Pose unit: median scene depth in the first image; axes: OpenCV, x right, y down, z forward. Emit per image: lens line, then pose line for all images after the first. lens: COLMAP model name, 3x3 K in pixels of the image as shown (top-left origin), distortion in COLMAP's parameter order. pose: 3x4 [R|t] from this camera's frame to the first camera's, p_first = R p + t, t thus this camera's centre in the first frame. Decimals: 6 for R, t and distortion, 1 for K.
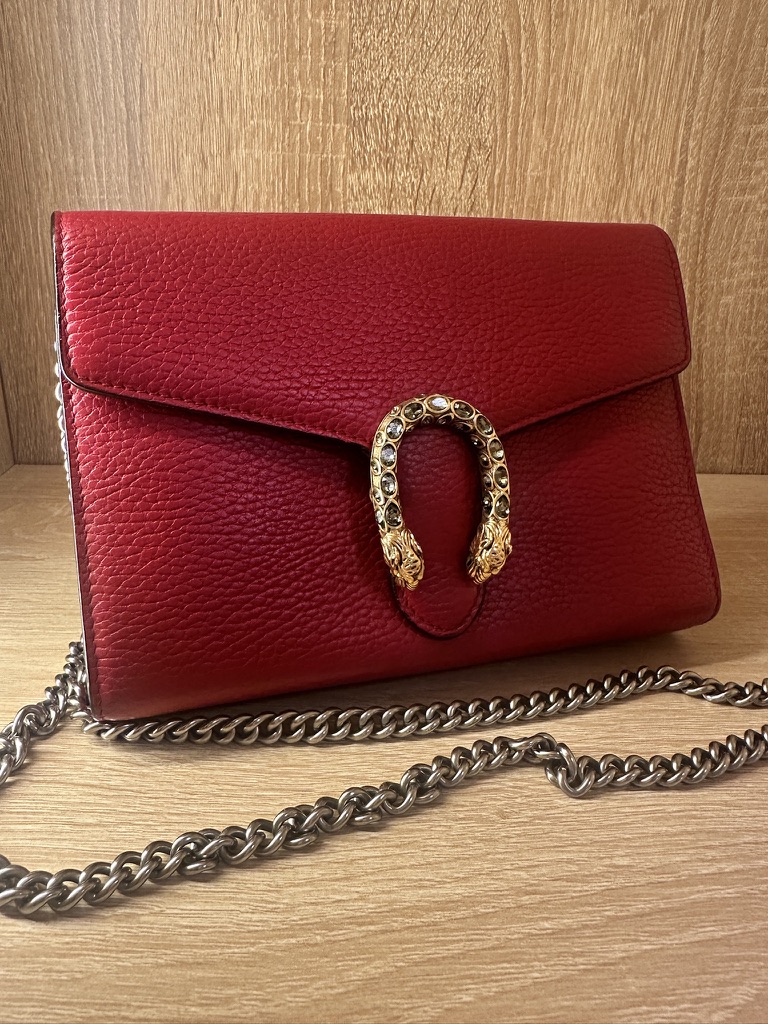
lens RADIAL K [[723.3, 0, 340.5], [0, 723.3, 489.4], [0, 0, 1]] dist [-0.010861, 0.009390]
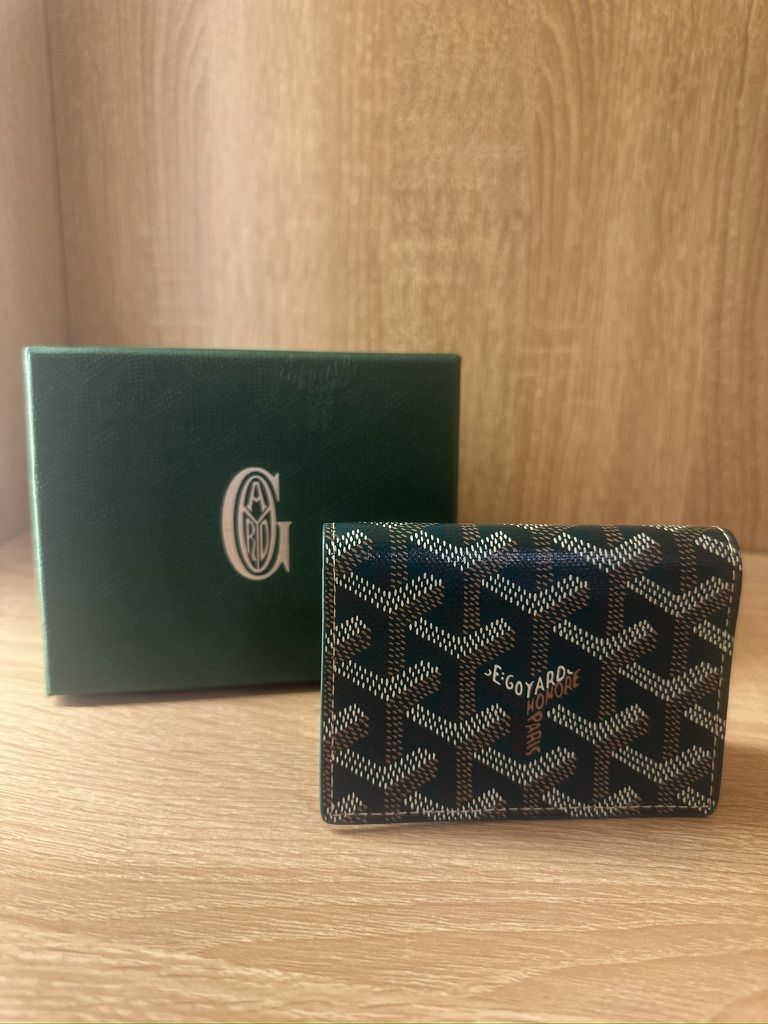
lens RADIAL K [[766.8, 0, 379.4], [0, 766.8, 515.5], [0, 0, 1]] dist [-0.049366, 0.013672]
pose [[0.985409, 0.053388, -0.161612, 0.388349], [-0.069602, 0.992908, -0.096381, 0.132411], [0.155320, 0.106223, 0.982137, -0.100206]]
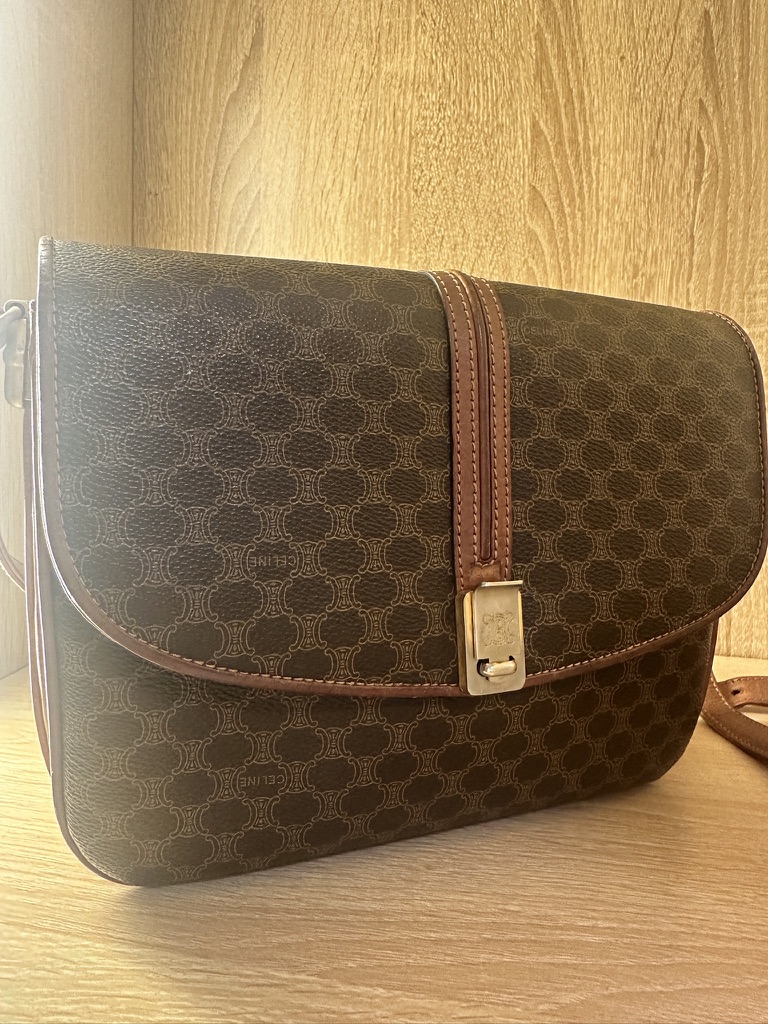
lens RADIAL K [[723.3, 0, 340.5], [0, 723.3, 489.4], [0, 0, 1]] dist [-0.010861, 0.009390]
pose [[0.981539, 0.026862, -0.189366, 0.287707], [-0.078430, 0.959545, -0.270412, 0.170745], [0.174441, 0.280272, 0.943938, -0.375586]]
